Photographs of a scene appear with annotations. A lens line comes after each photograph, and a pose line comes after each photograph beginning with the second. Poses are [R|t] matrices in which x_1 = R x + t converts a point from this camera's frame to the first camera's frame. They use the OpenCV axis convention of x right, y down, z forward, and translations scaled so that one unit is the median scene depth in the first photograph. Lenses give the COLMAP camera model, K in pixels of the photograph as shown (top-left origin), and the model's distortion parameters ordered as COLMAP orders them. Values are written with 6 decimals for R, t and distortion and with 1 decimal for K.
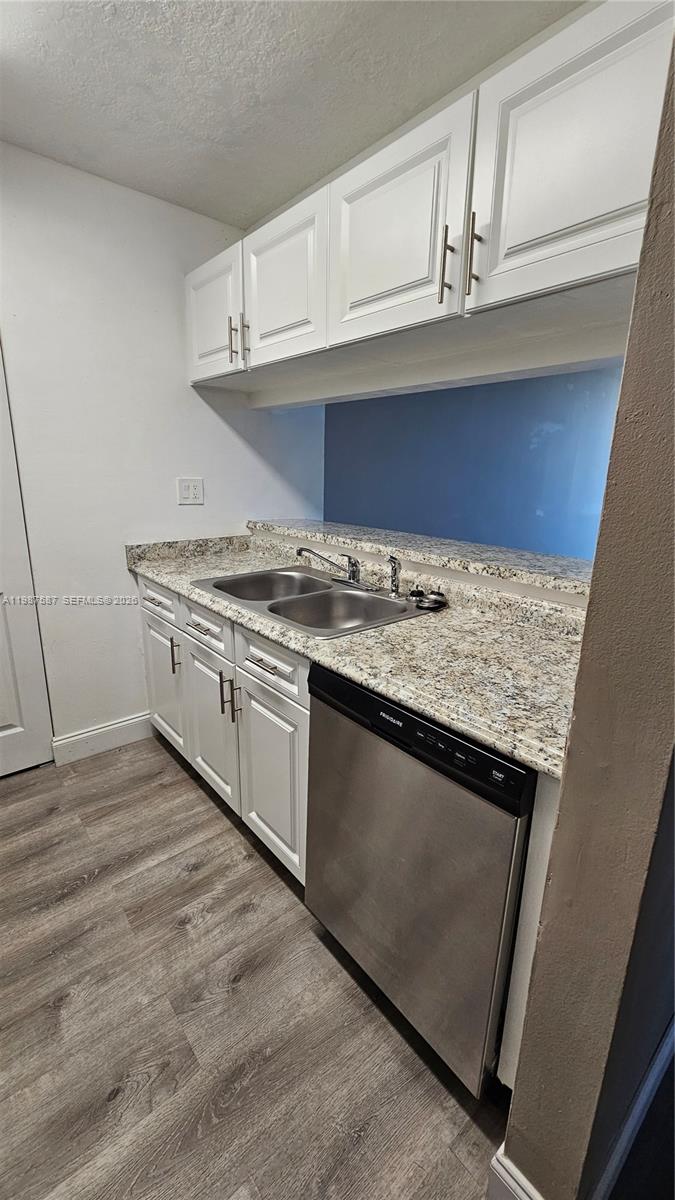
lens RADIAL K [[490.1, 0, 342.5], [0, 490.1, 595.7], [0, 0, 1]] dist [0.000845, -0.001473]
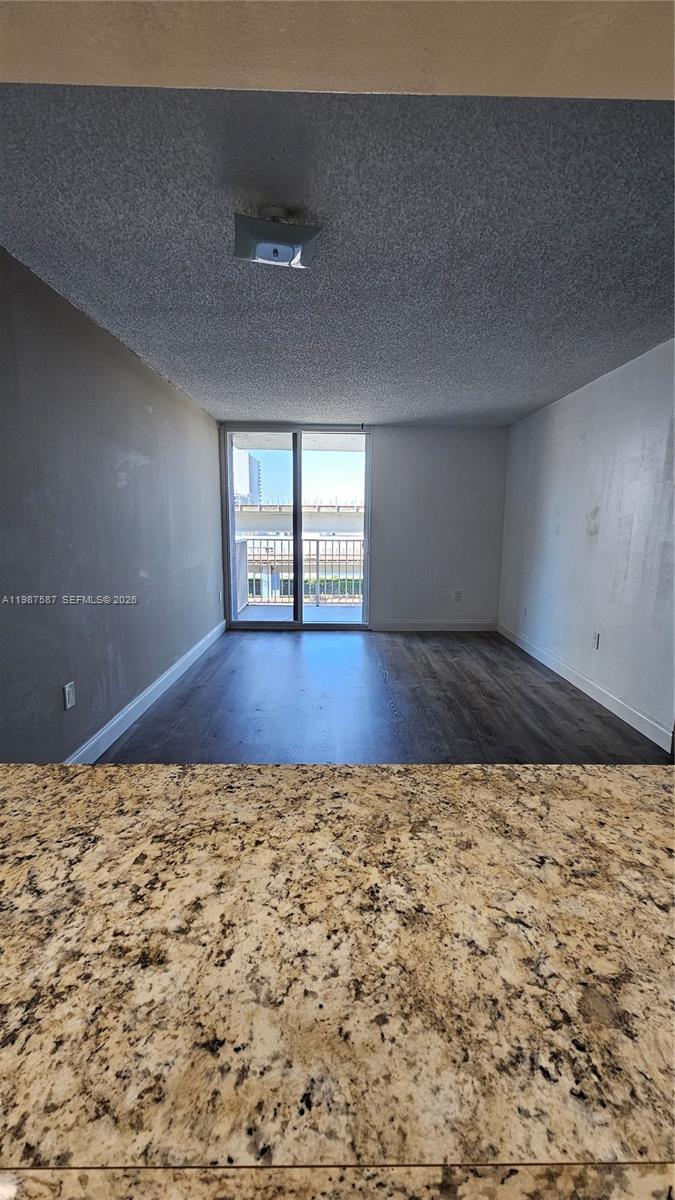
lens RADIAL K [[490.1, 0, 338.8], [0, 490.1, 598.6], [0, 0, 1]] dist [0.000845, -0.001473]
pose [[-0.648249, 0.100263, -0.754798, 0.326101], [-0.206633, 0.930928, 0.301123, -0.153107], [0.732855, 0.351169, -0.582756, 0.939538]]
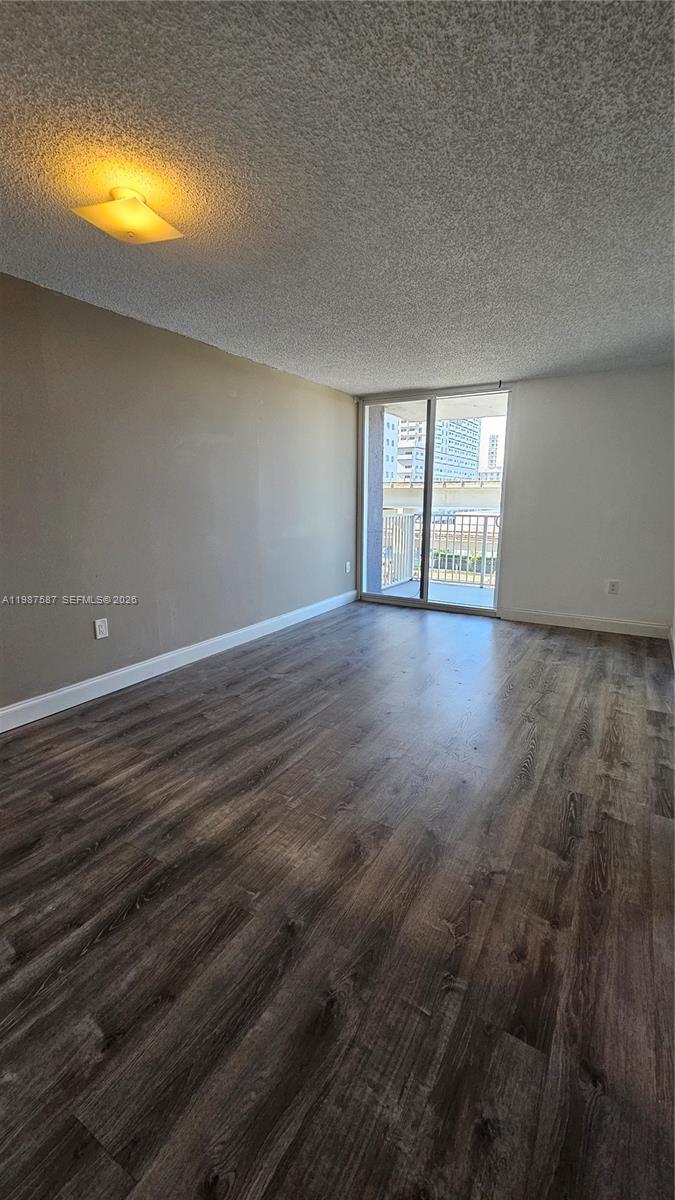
lens RADIAL K [[490.1, 0, 341.4], [0, 490.1, 597.3], [0, 0, 1]] dist [0.000845, -0.001473]
pose [[-0.948041, 0.045785, -0.314835, 0.170629], [-0.096988, 0.900893, 0.423067, -0.174216], [0.303003, 0.431620, -0.849643, 1.028224]]
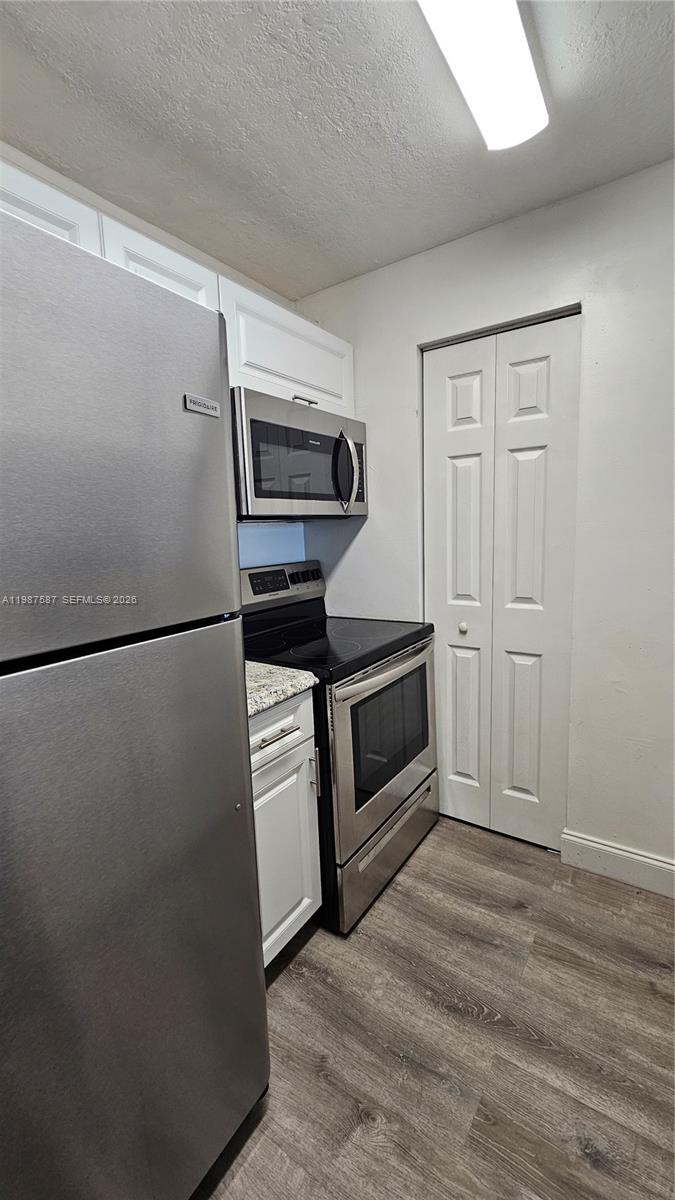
lens RADIAL K [[490.1, 0, 340.0], [0, 490.1, 591.9], [0, 0, 1]] dist [0.000845, -0.001473]
pose [[0.270674, 0.095078, -0.957964, 0.132270], [-0.200788, 0.978801, 0.040414, -0.102021], [0.941499, 0.181409, 0.284027, 0.395996]]
